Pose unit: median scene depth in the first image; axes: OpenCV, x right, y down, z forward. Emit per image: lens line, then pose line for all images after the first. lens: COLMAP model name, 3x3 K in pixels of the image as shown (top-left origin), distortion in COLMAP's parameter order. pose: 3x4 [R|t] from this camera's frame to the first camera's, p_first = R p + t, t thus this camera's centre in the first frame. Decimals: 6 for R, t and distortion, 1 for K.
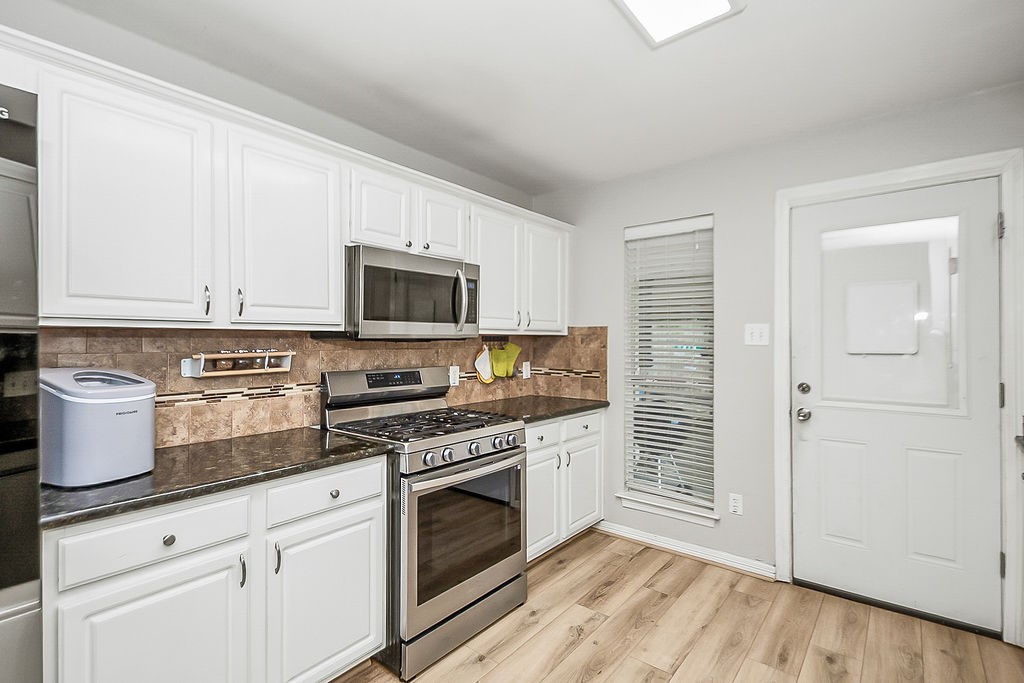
lens RADIAL K [[481.2, 0, 514.7], [0, 481.2, 338.4], [0, 0, 1]] dist [0.016639, -0.006687]
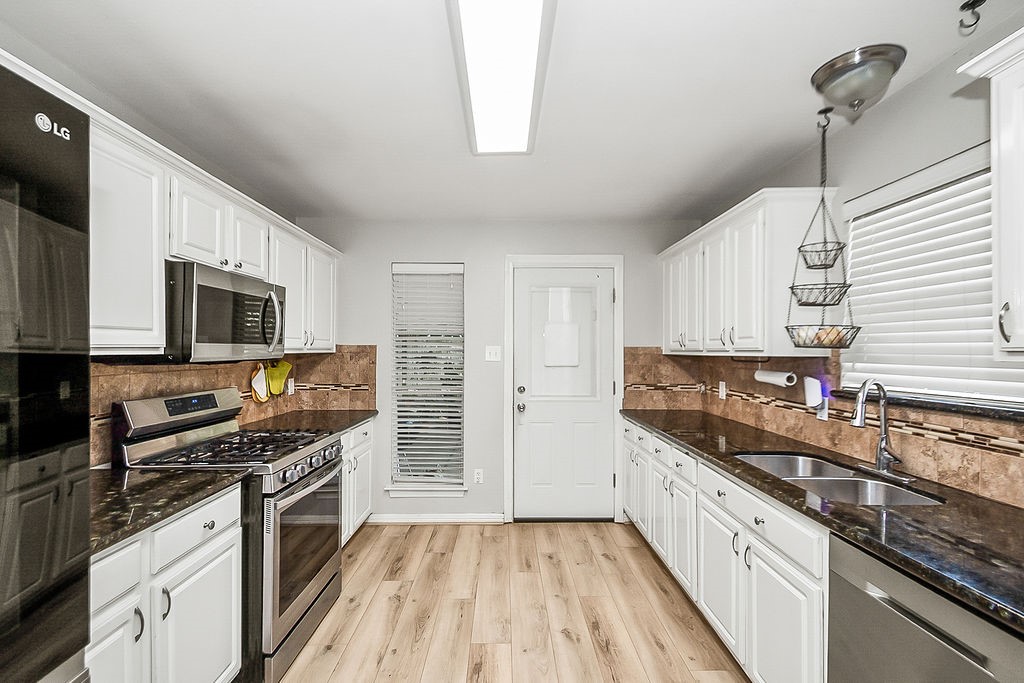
lens RADIAL K [[481.2, 0, 492.8], [0, 481.2, 346.2], [0, 0, 1]] dist [0.016639, -0.006687]
pose [[0.765355, 0.004470, 0.643593, -0.422209], [-0.006486, 0.999979, 0.000768, -0.031706], [-0.643576, -0.004762, 0.765368, -0.081293]]
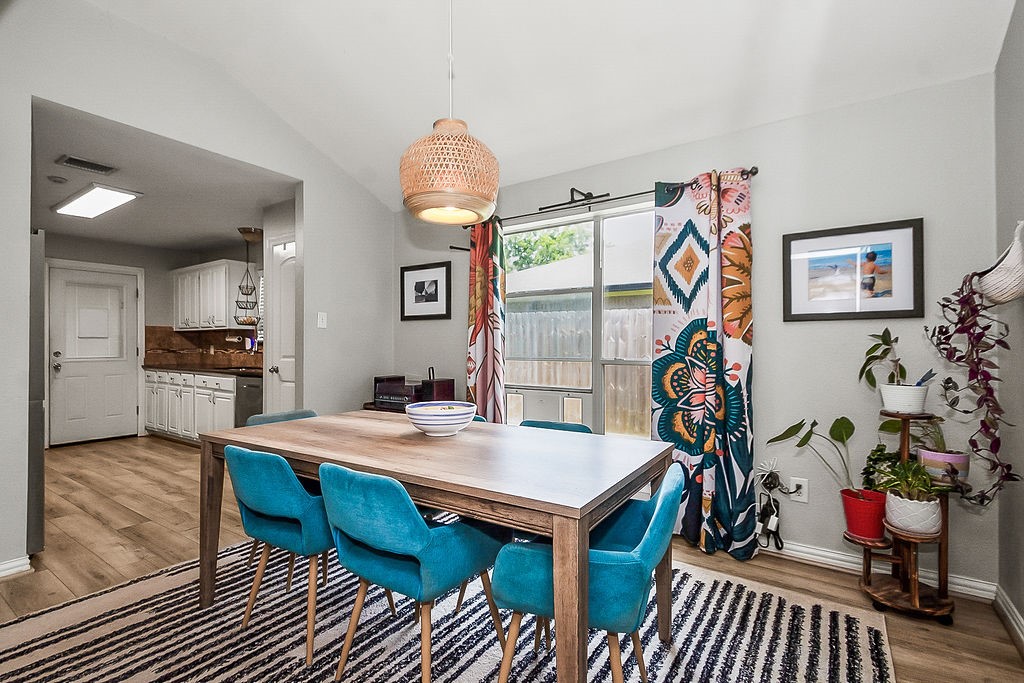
lens RADIAL K [[481.2, 0, 524.4], [0, 481.2, 343.8], [0, 0, 1]] dist [0.016639, -0.006687]
pose [[-0.112280, -0.000929, 0.993676, -1.715510], [-0.008581, 0.999963, -0.000035, 0.039624], [-0.993640, -0.008531, -0.112283, -0.779136]]
